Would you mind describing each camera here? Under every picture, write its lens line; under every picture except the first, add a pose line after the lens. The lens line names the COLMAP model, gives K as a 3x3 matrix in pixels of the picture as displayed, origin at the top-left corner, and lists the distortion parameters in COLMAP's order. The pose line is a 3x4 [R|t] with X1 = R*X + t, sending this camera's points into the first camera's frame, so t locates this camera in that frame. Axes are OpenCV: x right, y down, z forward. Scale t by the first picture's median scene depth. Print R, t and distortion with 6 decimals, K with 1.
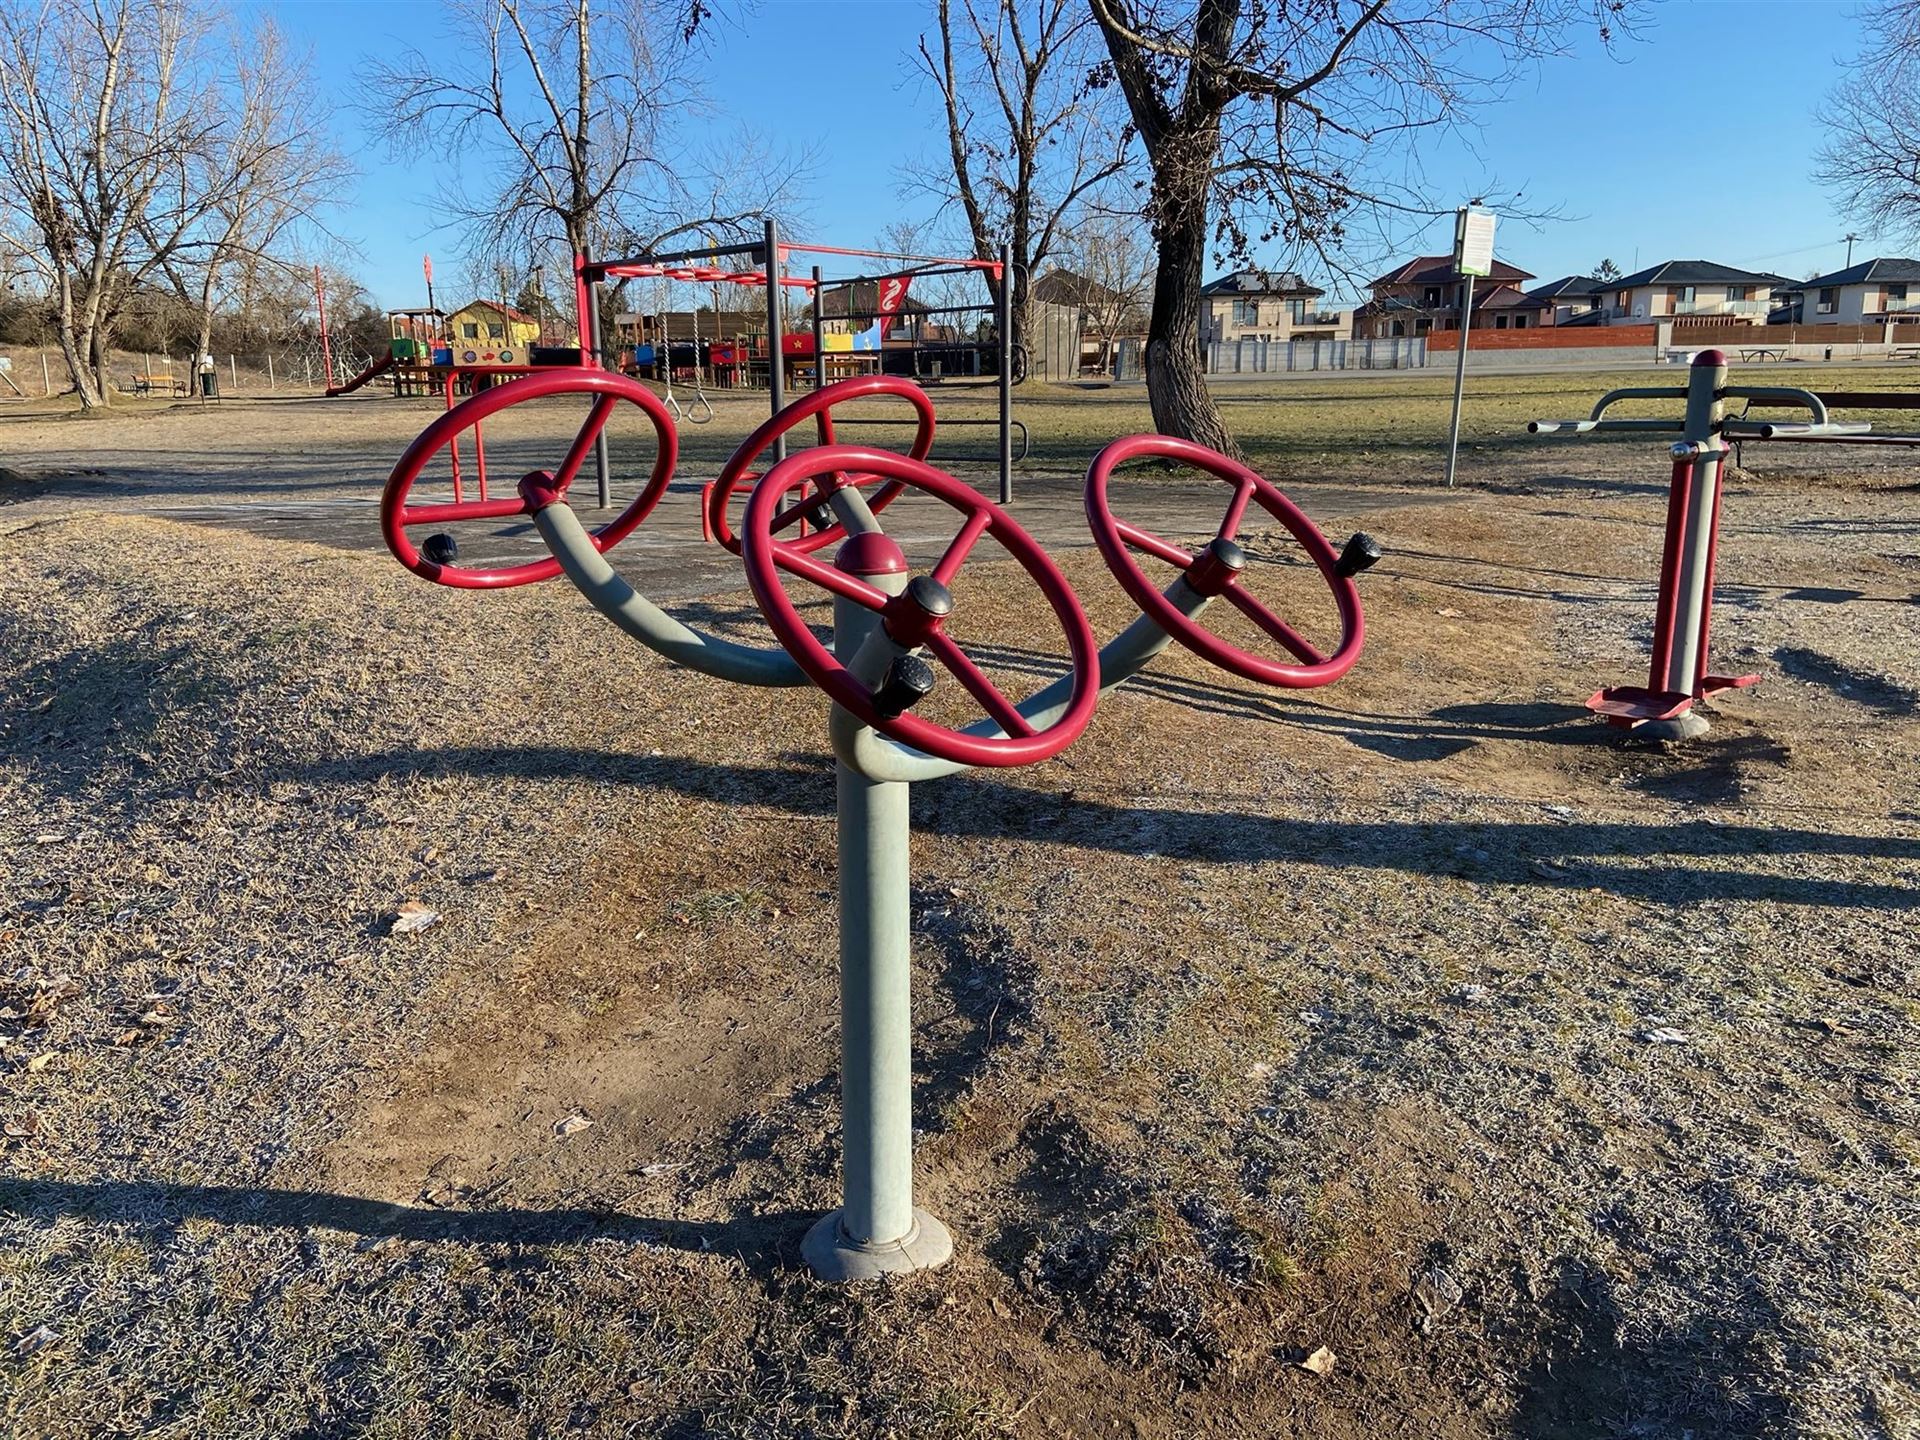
lens RADIAL K [[1439.2, 0, 958.0], [0, 1439.2, 721.2], [0, 0, 1]] dist [0.064720, -0.048950]
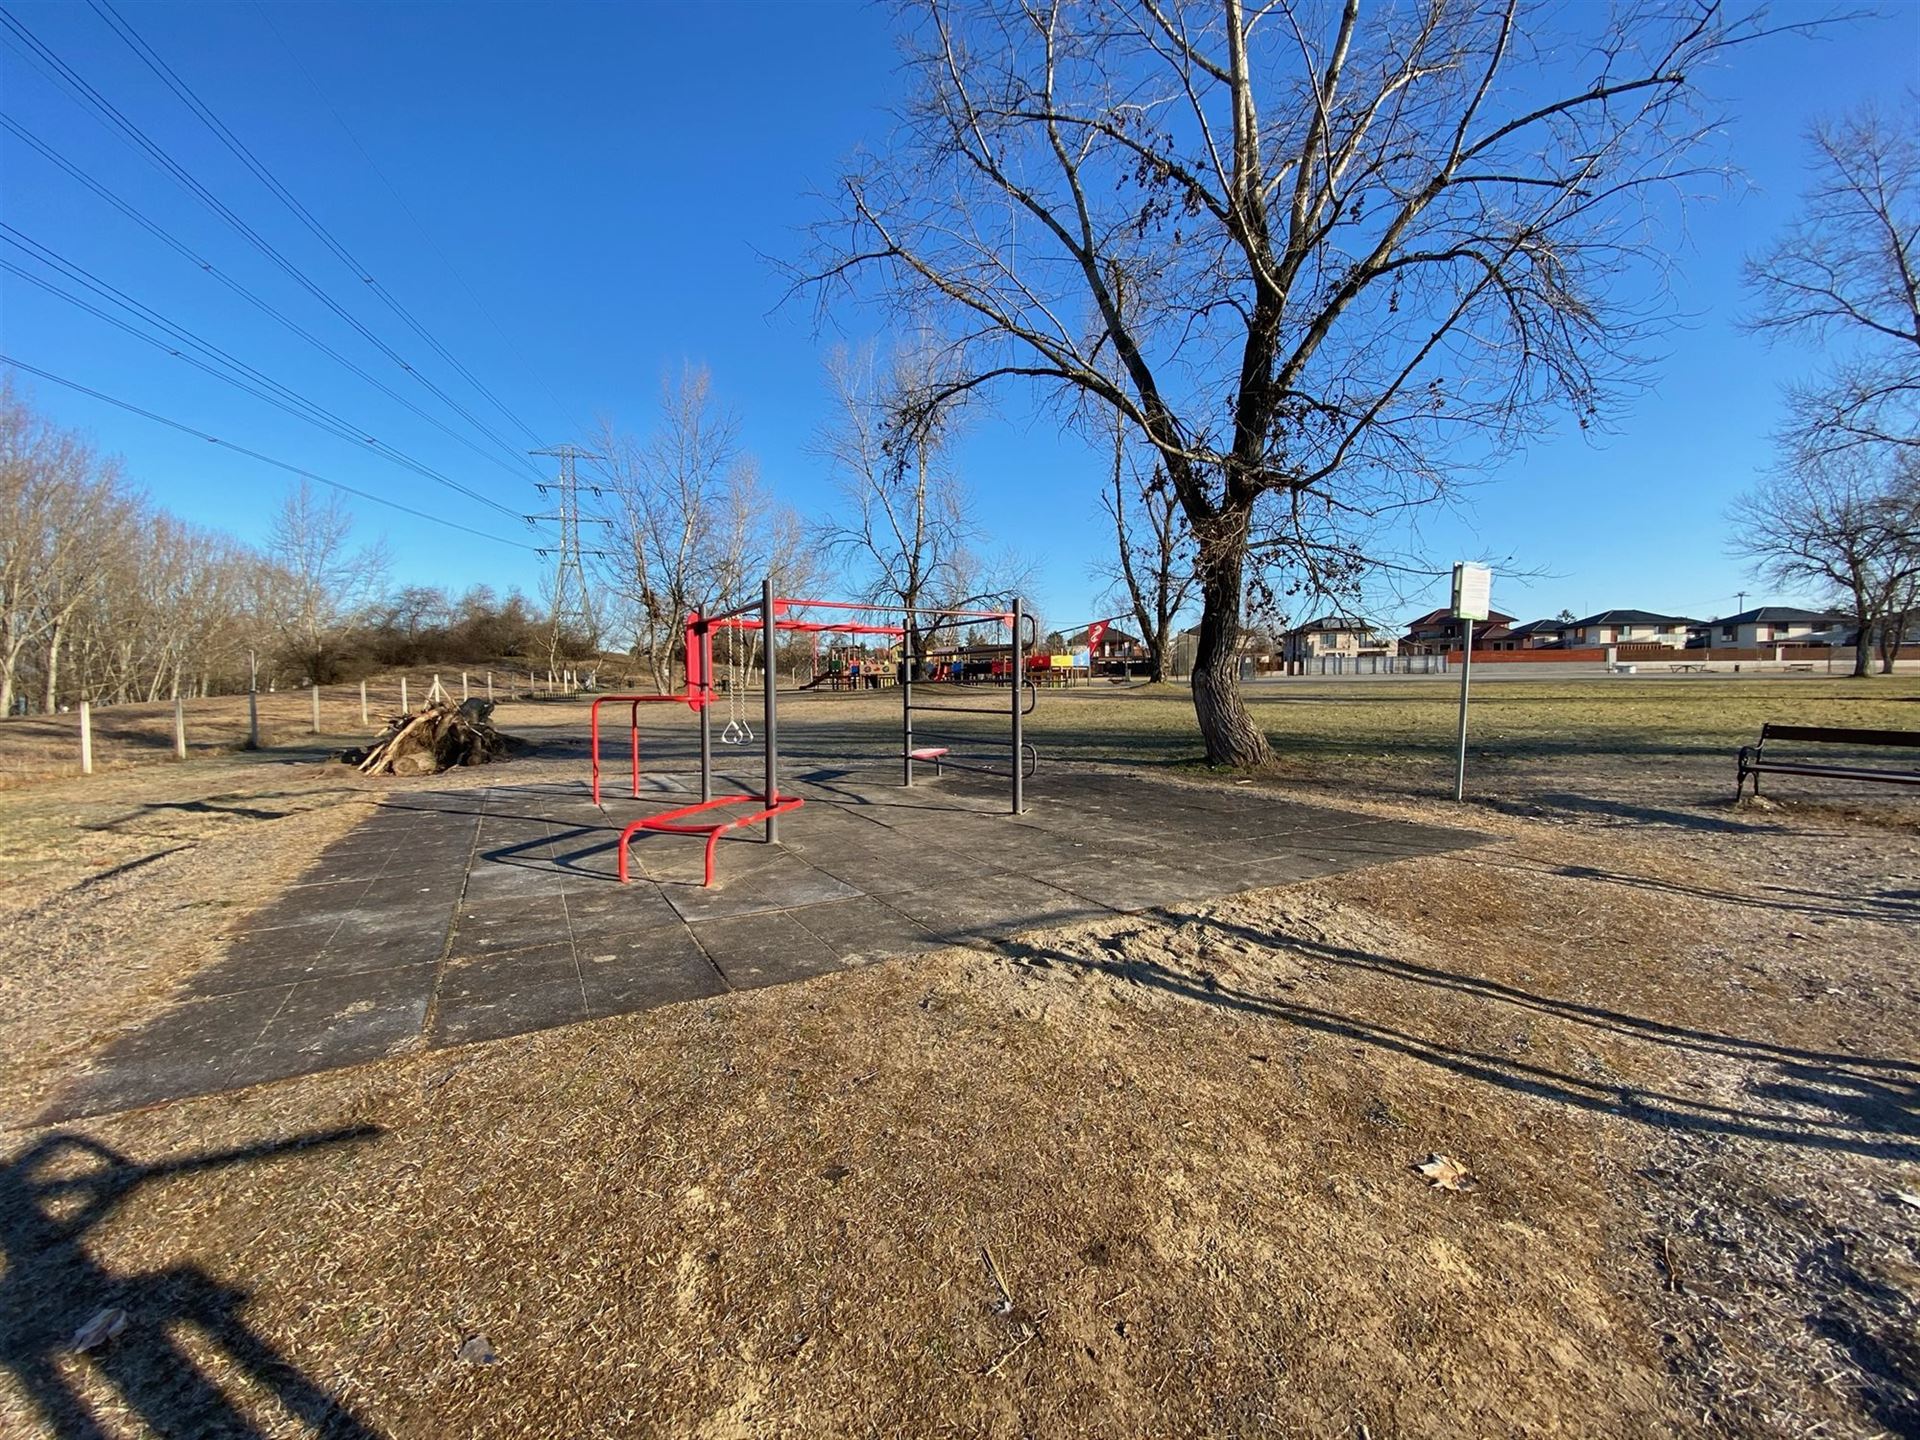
lens RADIAL K [[777.5, 0, 957.8], [0, 777.5, 729.5], [0, 0, 1]] dist [-0.012295, -0.000028]
pose [[0.966333, 0.019311, -0.256569, 0.035218], [-0.060842, 0.986049, -0.154937, -0.029625], [0.249998, 0.165331, 0.954026, 0.097027]]
